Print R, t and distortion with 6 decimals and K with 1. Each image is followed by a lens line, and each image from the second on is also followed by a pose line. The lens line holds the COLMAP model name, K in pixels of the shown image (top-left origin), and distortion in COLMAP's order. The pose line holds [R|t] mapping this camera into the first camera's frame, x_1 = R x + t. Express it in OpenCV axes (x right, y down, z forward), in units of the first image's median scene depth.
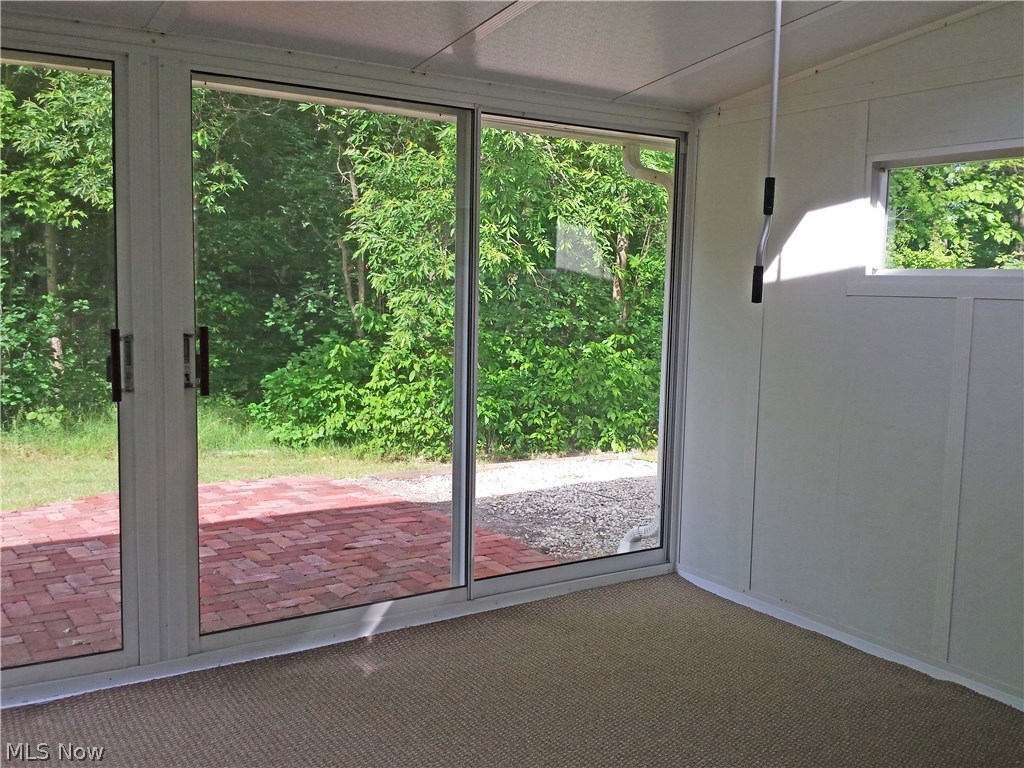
lens RADIAL K [[946.8, 0, 516.4], [0, 946.8, 381.8], [0, 0, 1]] dist [-0.011063, 0.000000]
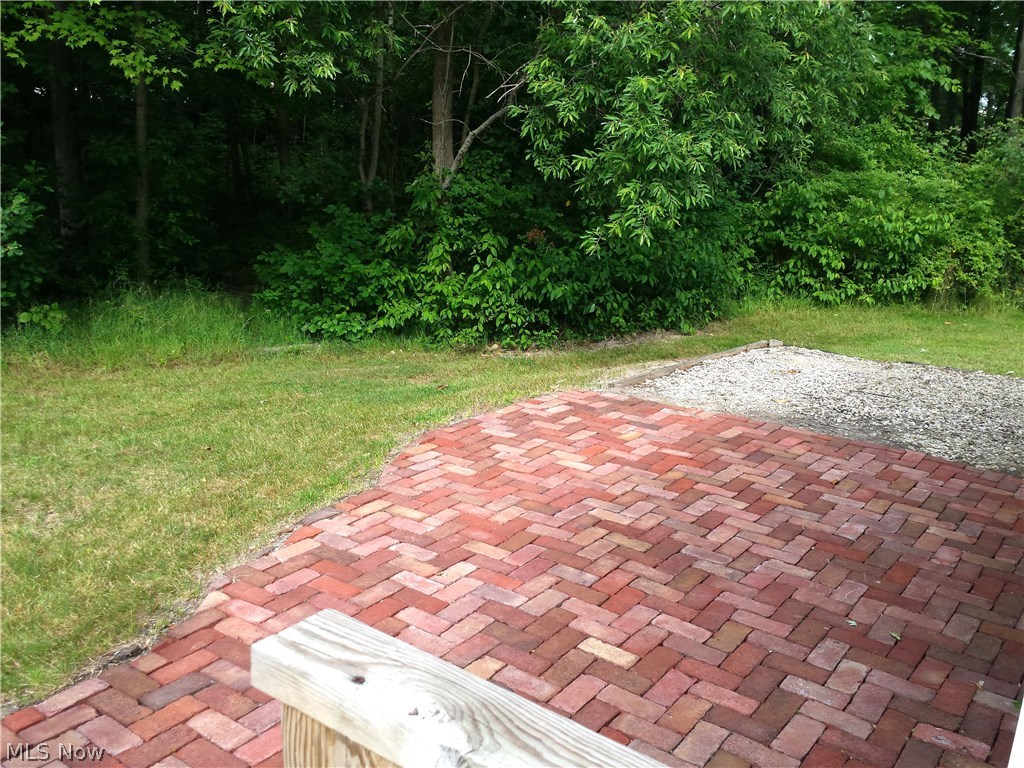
lens RADIAL K [[946.8, 0, 511.8], [0, 946.8, 394.0], [0, 0, 1]] dist [-0.011063, 0.000000]
pose [[0.952641, -0.061377, 0.297840, -0.681390], [0.007490, 0.983859, 0.178789, -0.078147], [-0.304006, -0.168090, 0.937724, 0.181136]]
